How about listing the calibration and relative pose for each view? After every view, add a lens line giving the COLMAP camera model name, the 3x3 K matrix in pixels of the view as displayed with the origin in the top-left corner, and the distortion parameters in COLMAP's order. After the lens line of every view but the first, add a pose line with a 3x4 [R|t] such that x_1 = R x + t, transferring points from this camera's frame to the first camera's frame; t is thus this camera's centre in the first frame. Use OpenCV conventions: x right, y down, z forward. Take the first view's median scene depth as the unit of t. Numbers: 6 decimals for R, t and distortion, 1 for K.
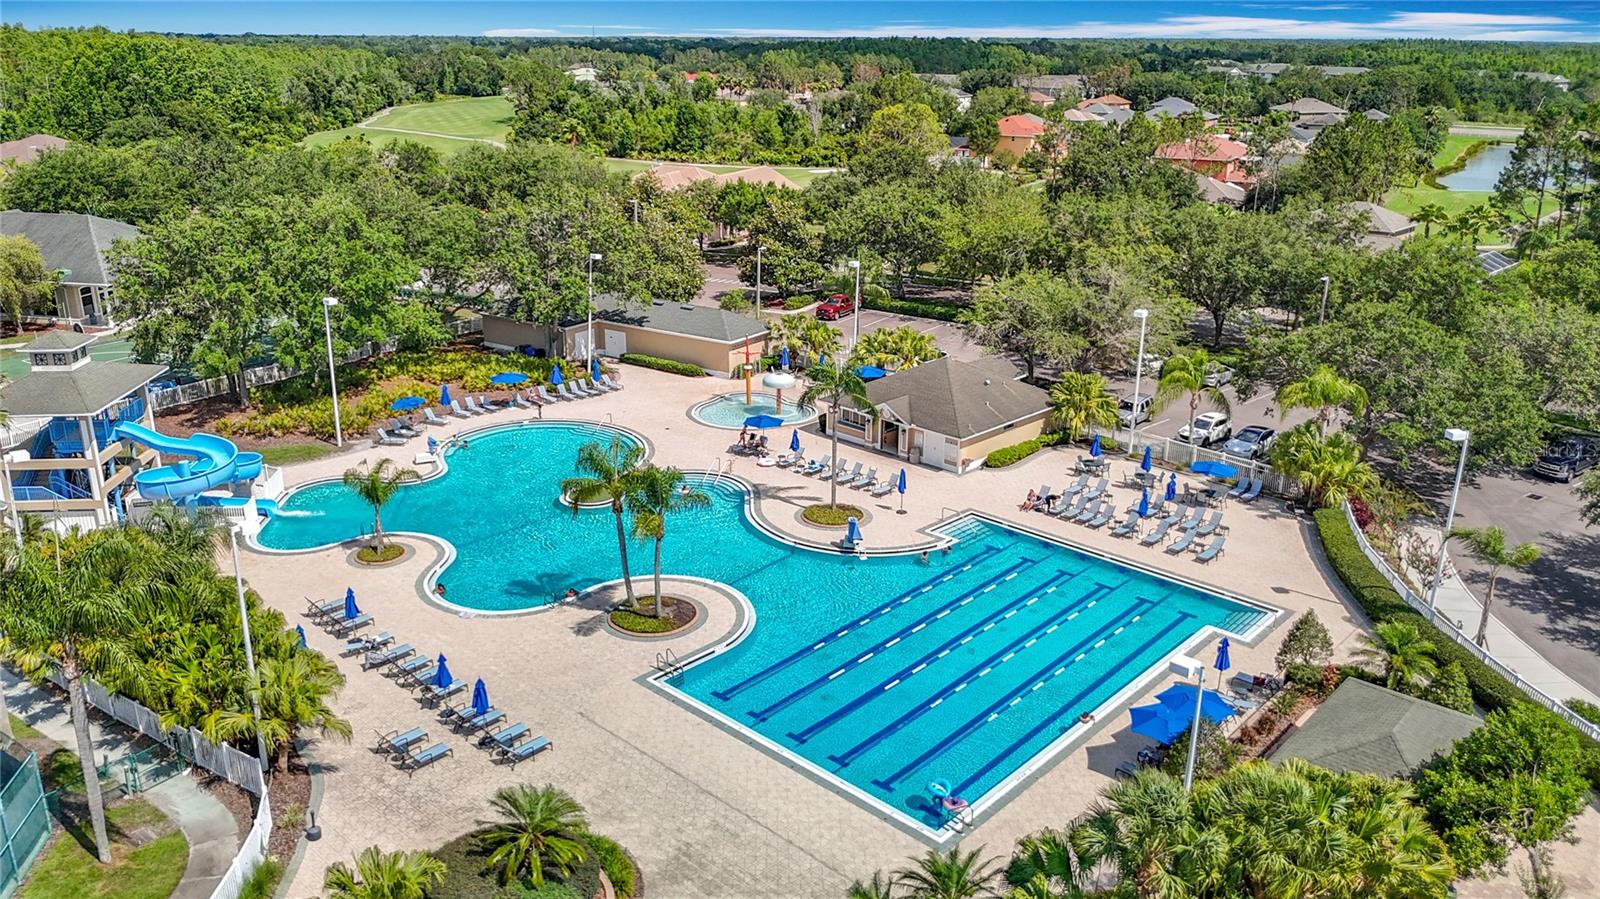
lens RADIAL K [[1192.7, 0, 797.2], [0, 1192.7, 454.4], [0, 0, 1]] dist [0.059394, -0.071364]
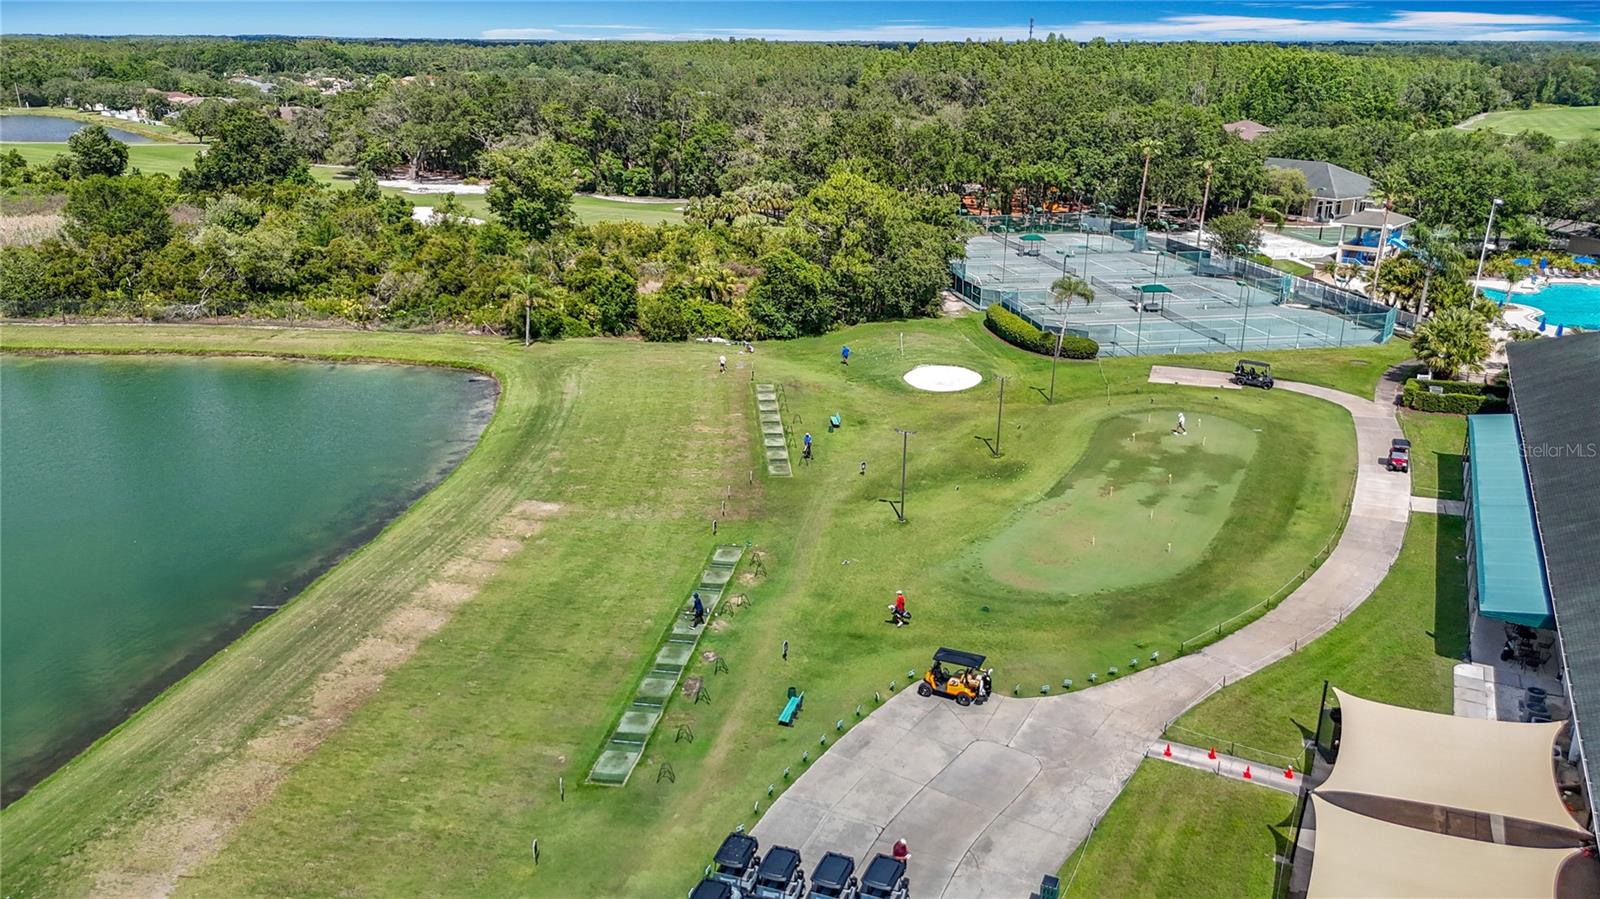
lens RADIAL K [[1192.7, 0, 801.9], [0, 1192.7, 463.9], [0, 0, 1]] dist [0.059394, -0.071364]
pose [[0.700545, 0.235918, -0.673483, 0.045124], [-0.233905, 0.967546, 0.095623, 0.067451], [0.674184, 0.090543, 0.732992, -0.216166]]
